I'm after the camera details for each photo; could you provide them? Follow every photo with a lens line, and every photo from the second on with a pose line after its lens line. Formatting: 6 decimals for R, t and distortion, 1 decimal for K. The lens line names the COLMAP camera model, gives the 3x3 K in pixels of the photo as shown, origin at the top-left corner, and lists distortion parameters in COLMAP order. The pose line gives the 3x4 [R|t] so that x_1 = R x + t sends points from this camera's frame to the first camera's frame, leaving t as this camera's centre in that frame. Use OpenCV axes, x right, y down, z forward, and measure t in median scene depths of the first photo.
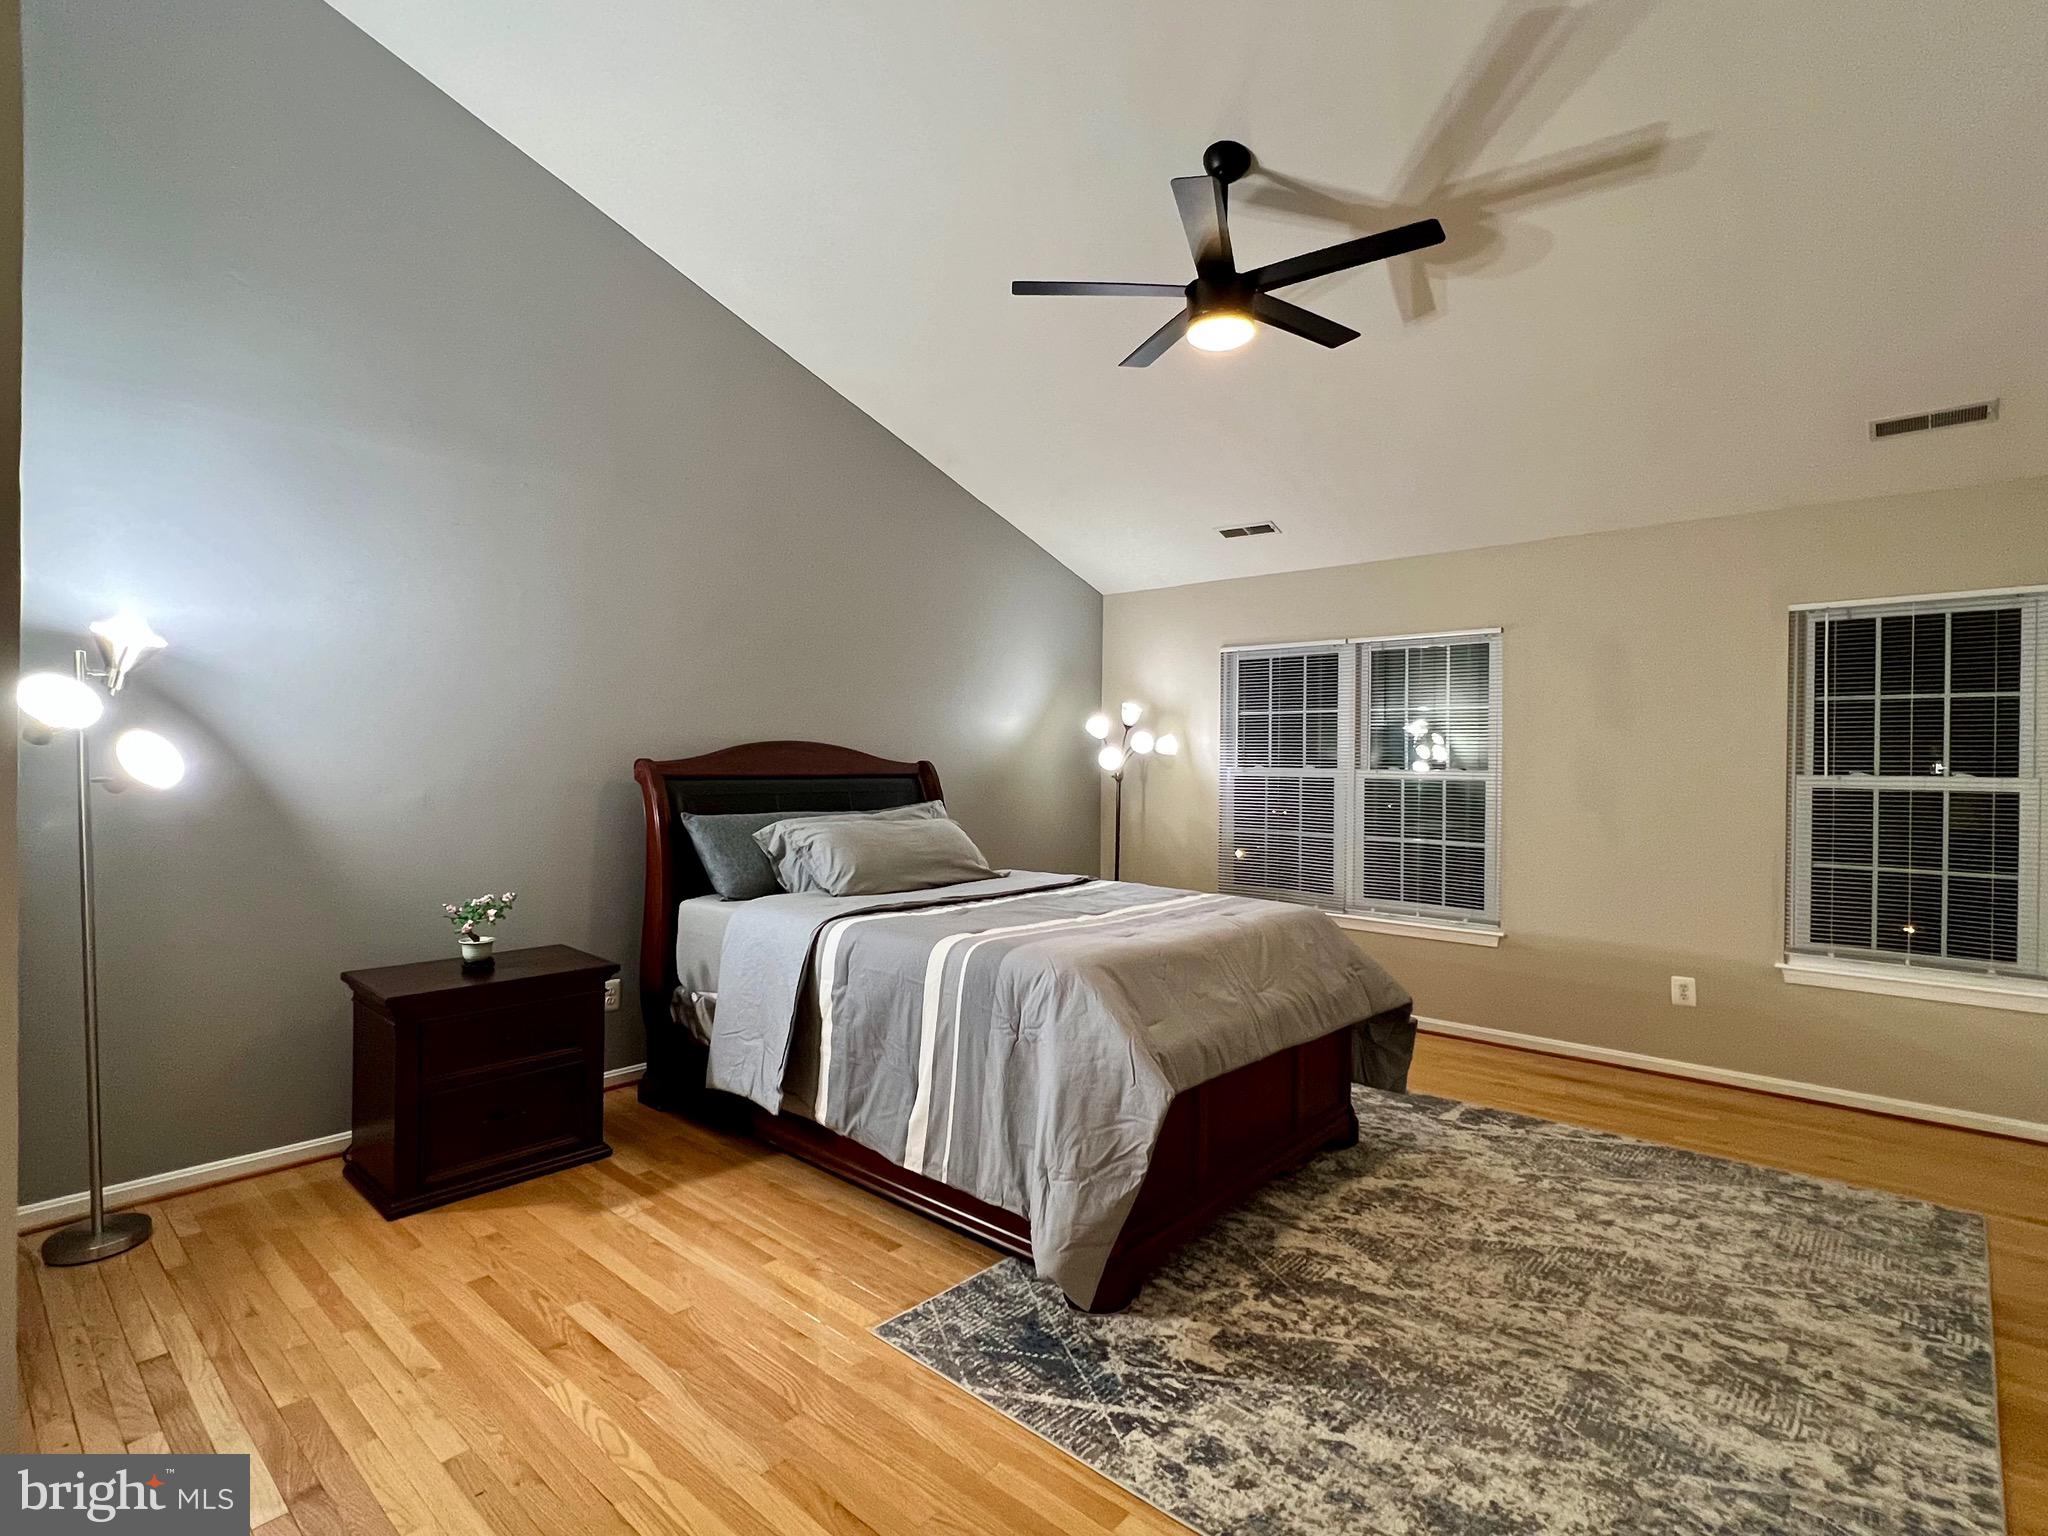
lens RADIAL K [[1014.4, 0, 1020.0], [0, 1014.4, 767.6], [0, 0, 1]] dist [-0.003269, 0.001035]
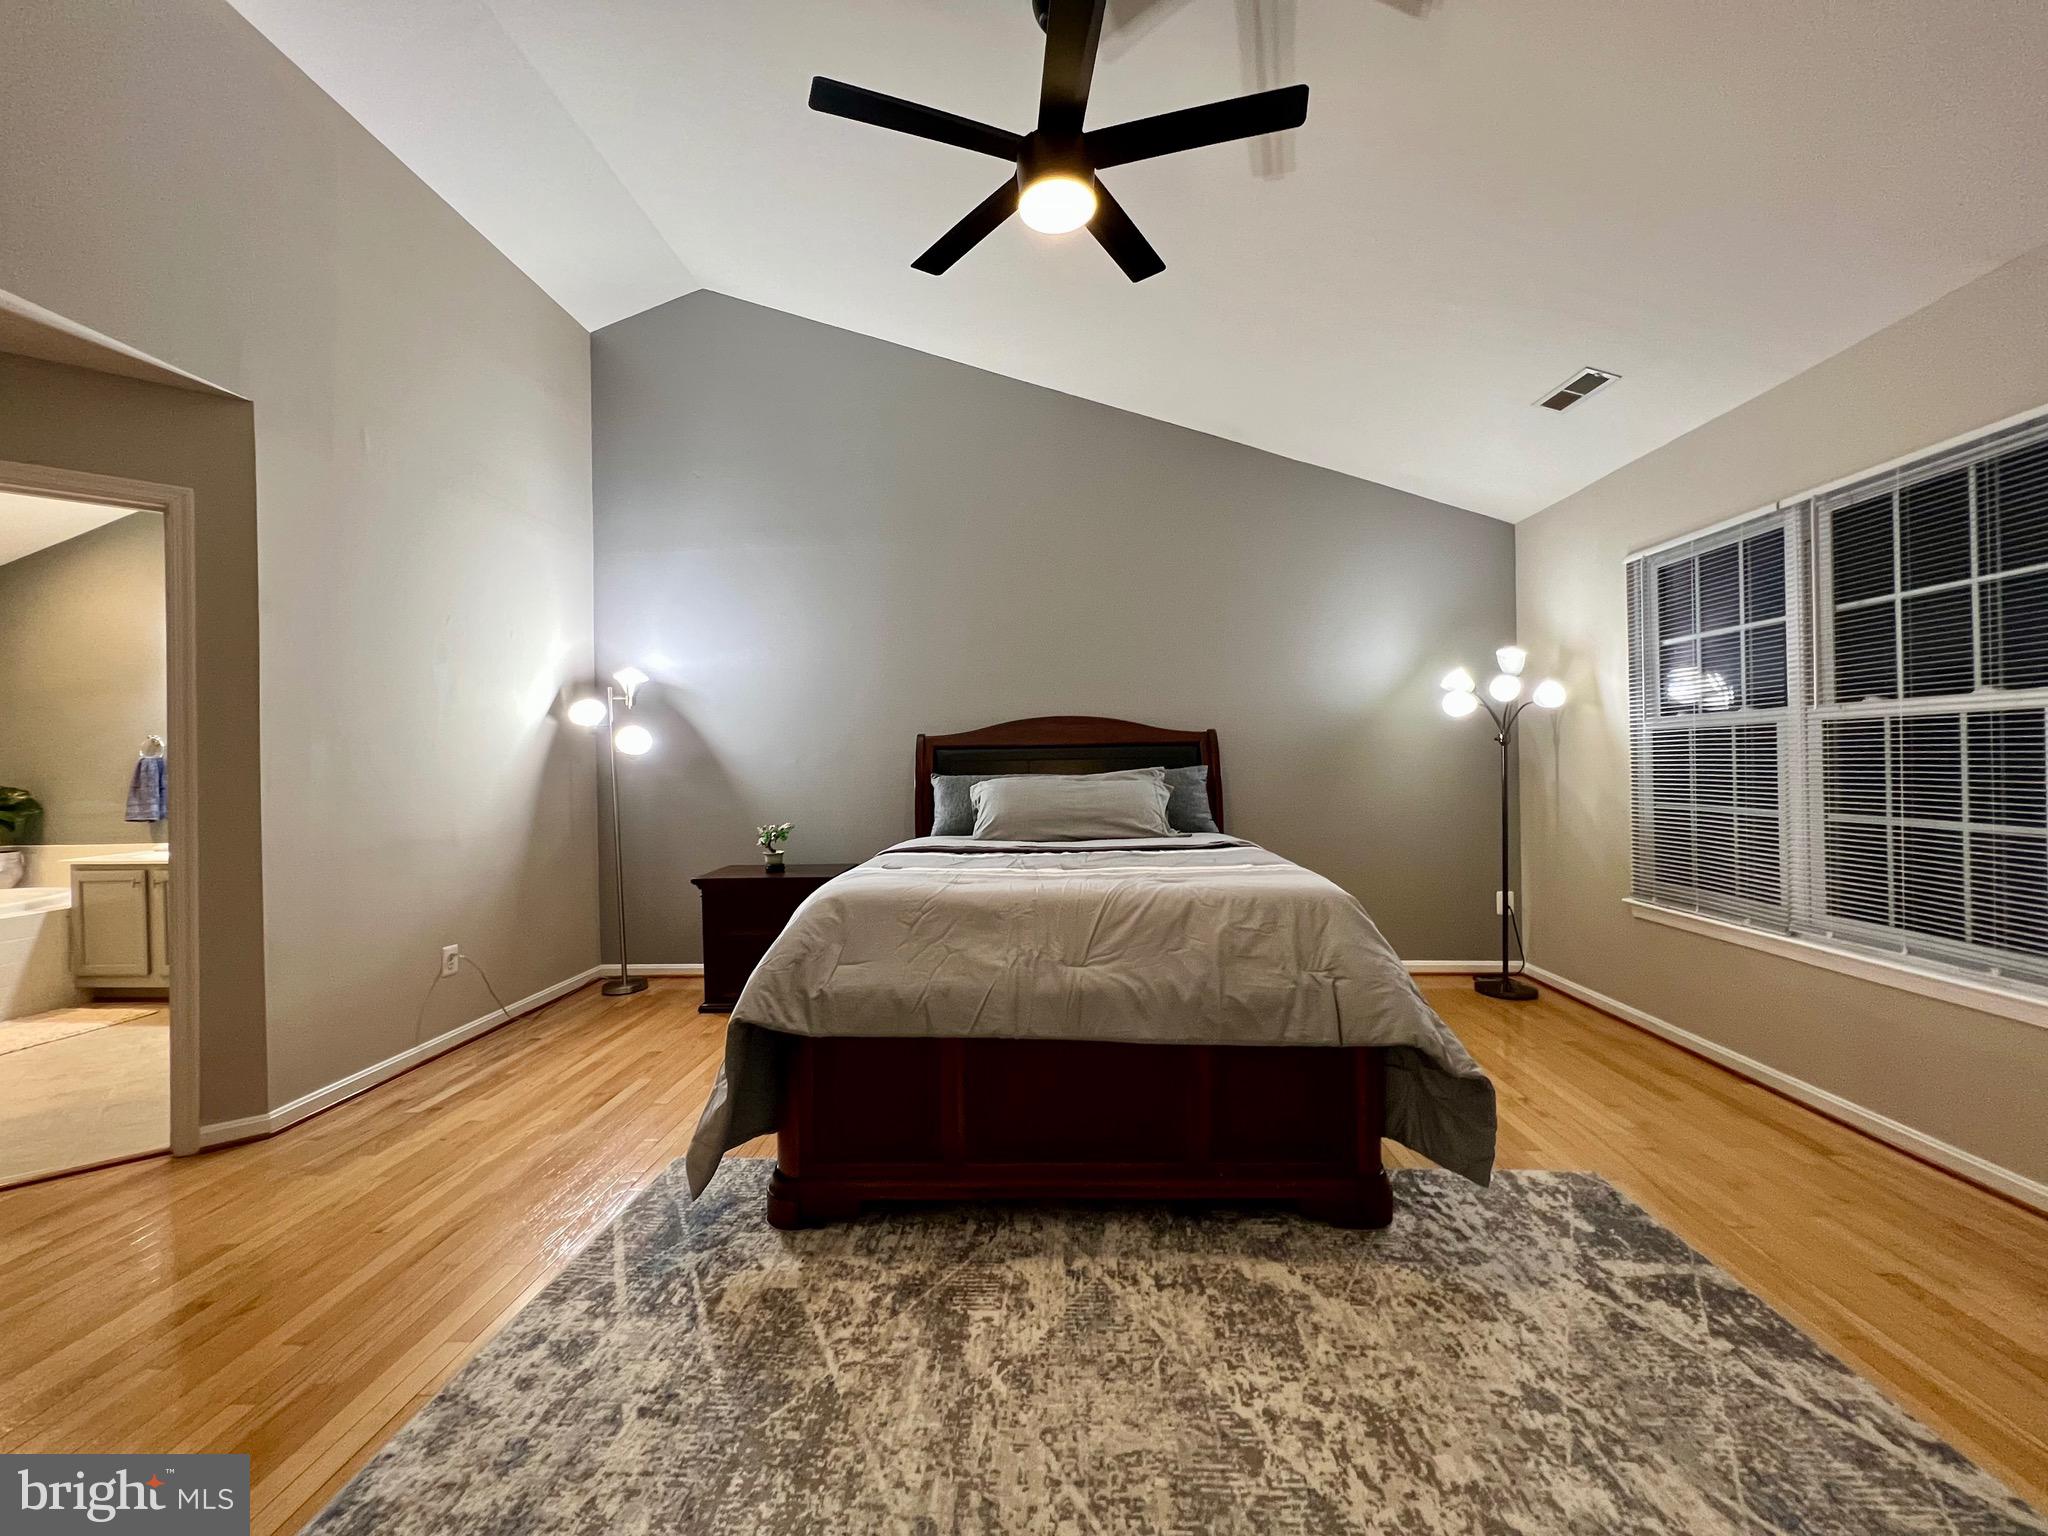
lens RADIAL K [[823.0, 0, 1024.0], [0, 823.0, 768.0], [0, 0, 1]] dist [-0.001873, 0.000015]
pose [[0.627871, -0.018006, -0.778109, 0.725500], [0.017579, 0.999805, -0.008951, 0.061715], [0.778119, -0.008059, 0.628065, 0.531442]]
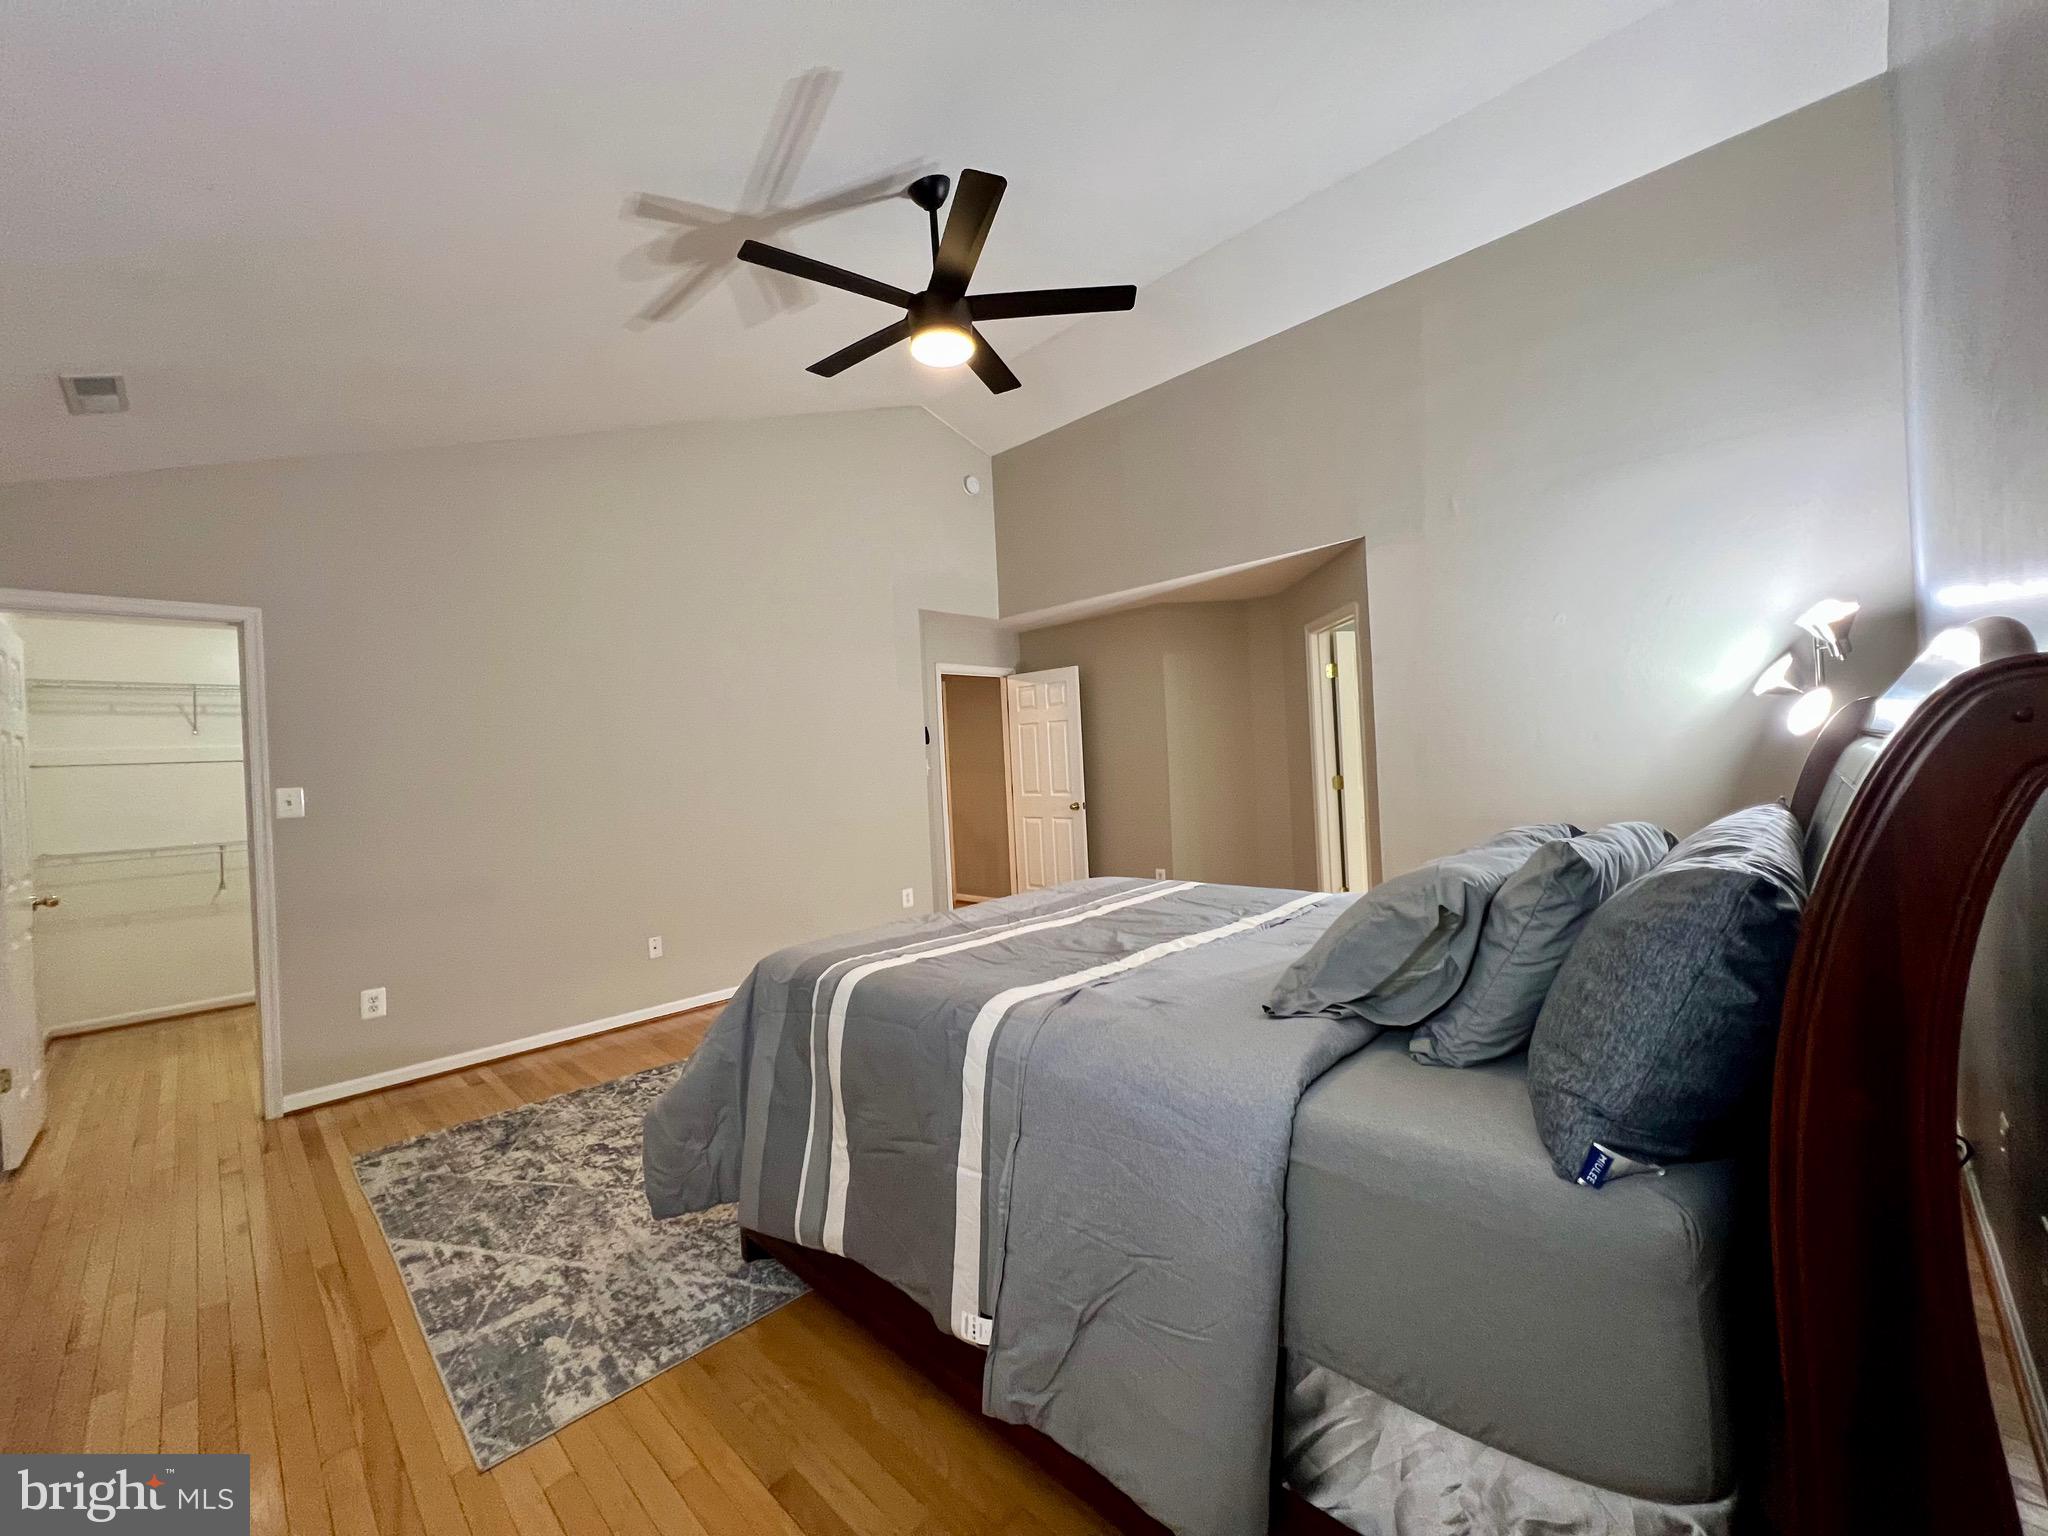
lens RADIAL K [[823.0, 0, 1024.0], [0, 823.0, 768.0], [0, 0, 1]] dist [-0.001873, 0.000015]
pose [[-0.998034, 0.040475, 0.047850, 0.089434], [0.041378, 0.998981, 0.018041, 0.000831], [-0.047071, 0.019985, -0.998692, 1.878210]]
